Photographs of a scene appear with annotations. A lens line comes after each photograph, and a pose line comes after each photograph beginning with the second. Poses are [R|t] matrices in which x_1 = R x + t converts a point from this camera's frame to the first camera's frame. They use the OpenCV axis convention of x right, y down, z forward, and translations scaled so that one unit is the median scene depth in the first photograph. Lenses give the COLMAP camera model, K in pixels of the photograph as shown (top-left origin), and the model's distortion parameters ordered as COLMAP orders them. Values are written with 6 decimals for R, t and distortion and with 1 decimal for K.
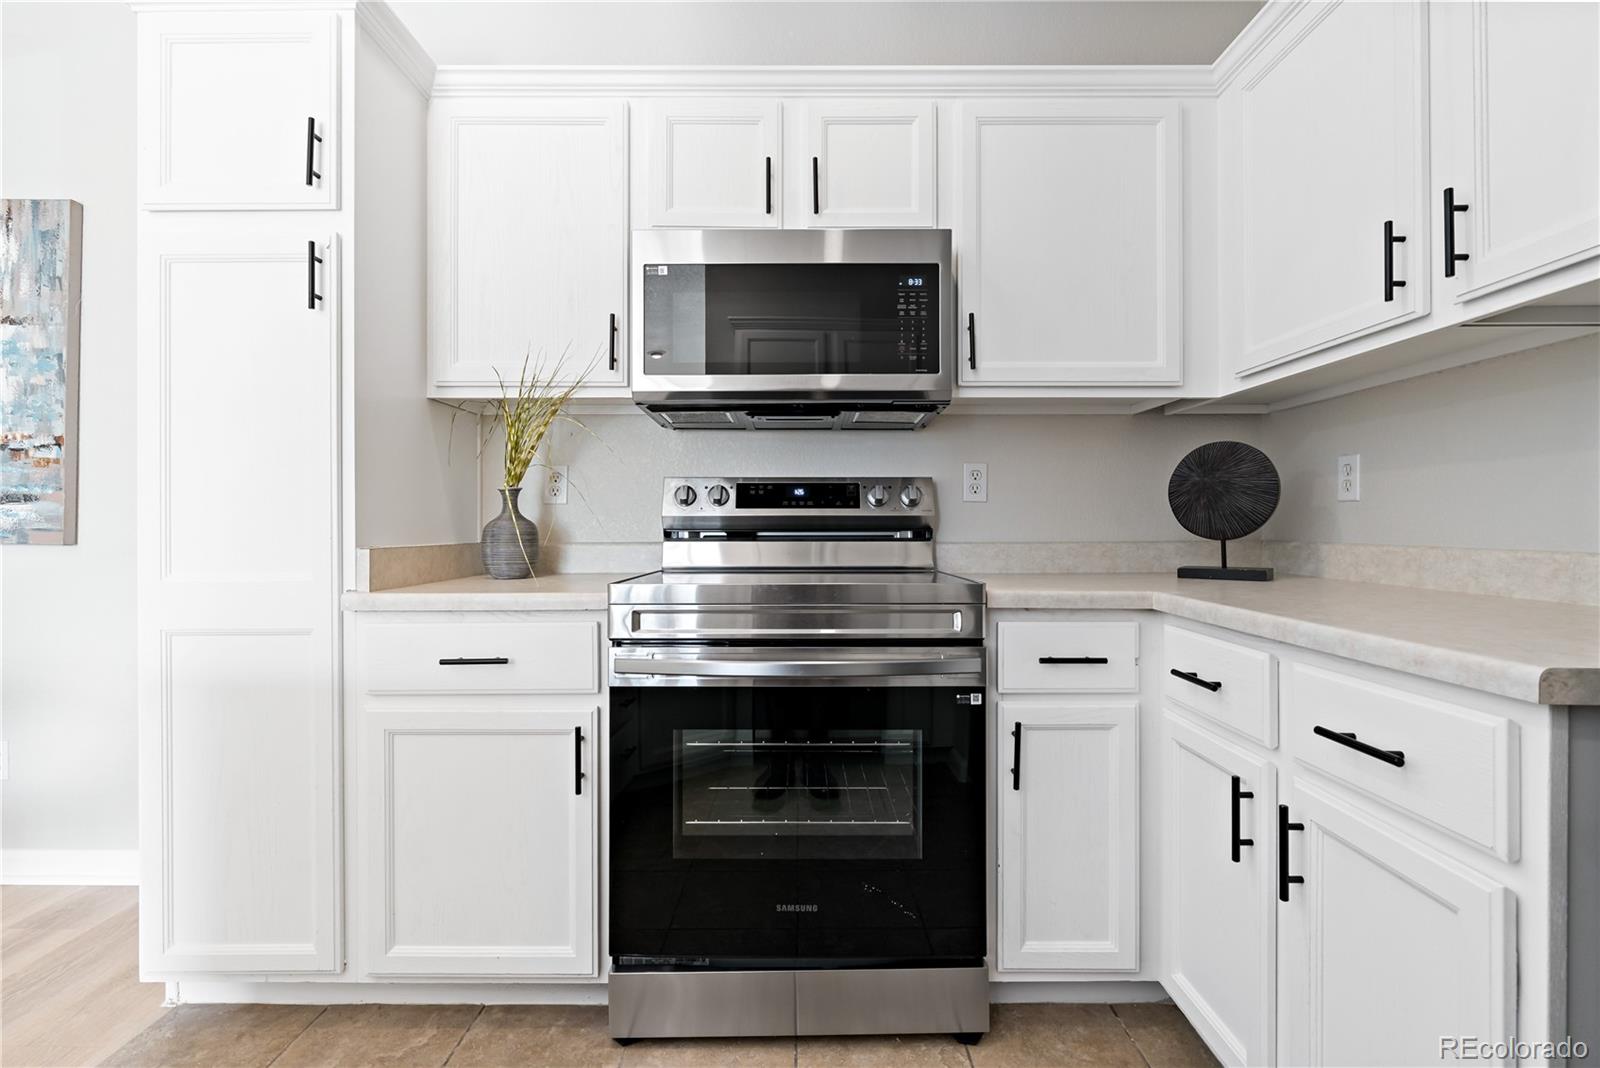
lens RADIAL K [[726.2, 0, 803.4], [0, 726.2, 524.5], [0, 0, 1]] dist [-0.008746, 0.000319]
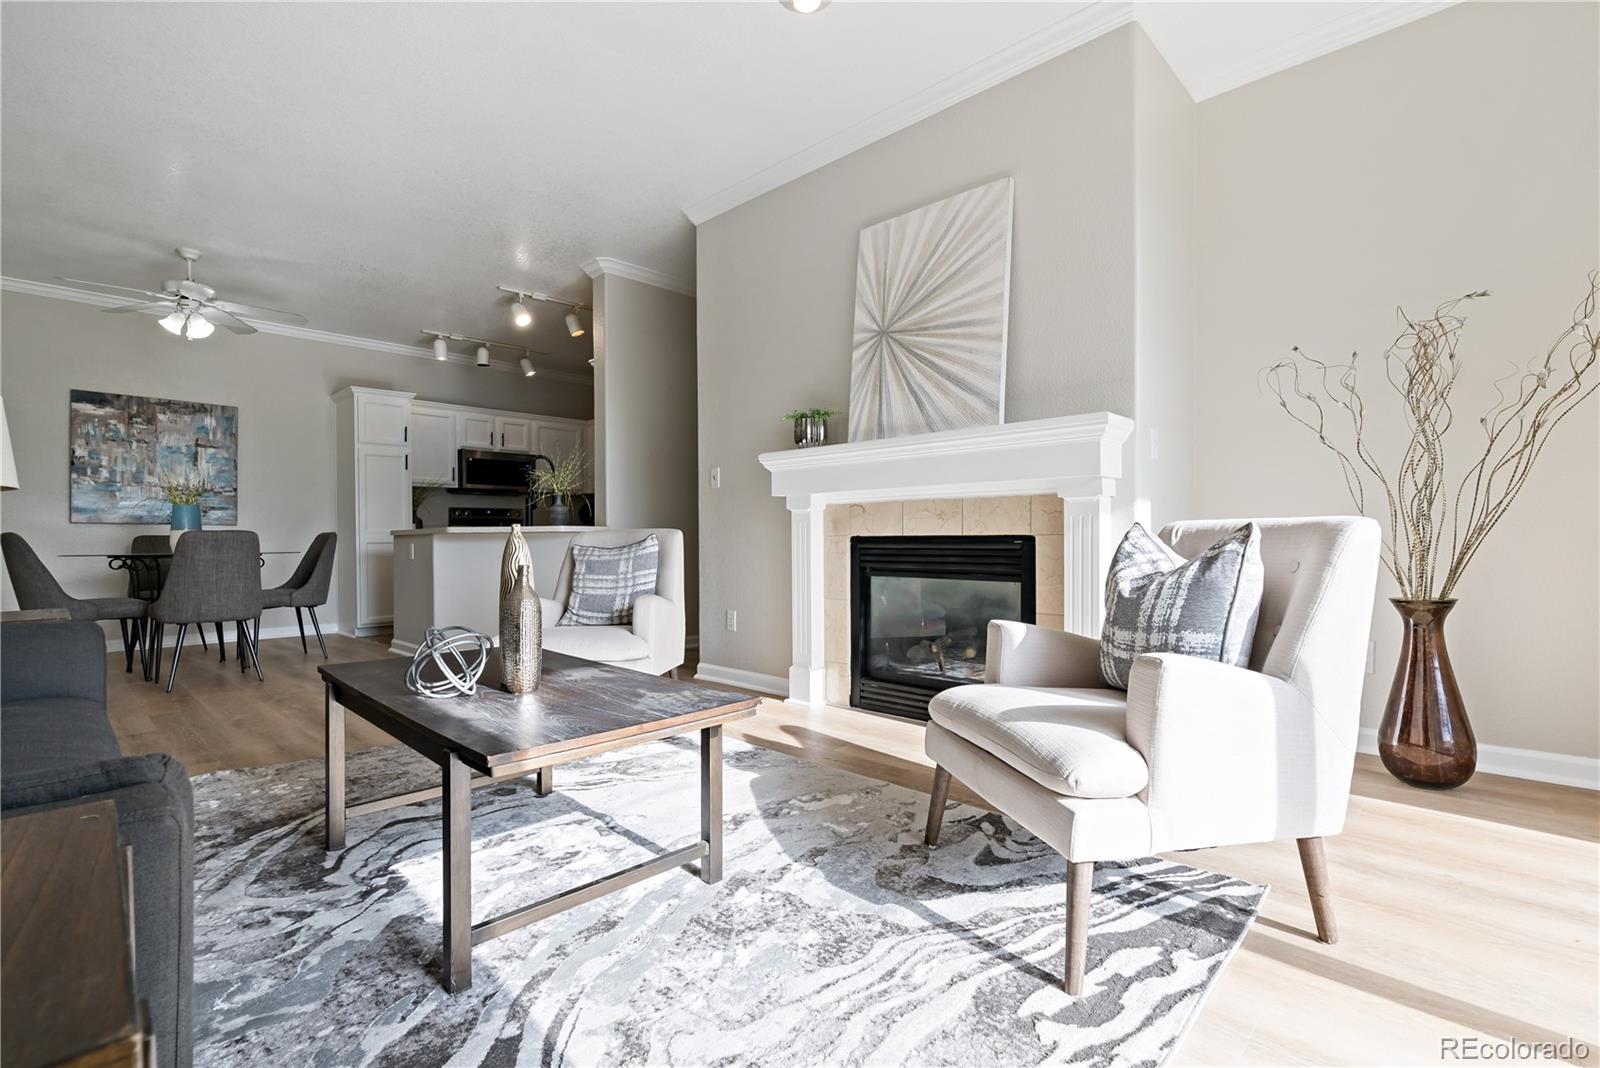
lens RADIAL K [[737.7, 0, 799.7], [0, 737.7, 535.5], [0, 0, 1]] dist [-0.002126, 0.000496]
pose [[0.693935, -0.003600, 0.720029, -1.843215], [0.007582, 0.999969, -0.002308, 0.110508], [-0.719998, 0.007060, 0.693940, -3.159202]]
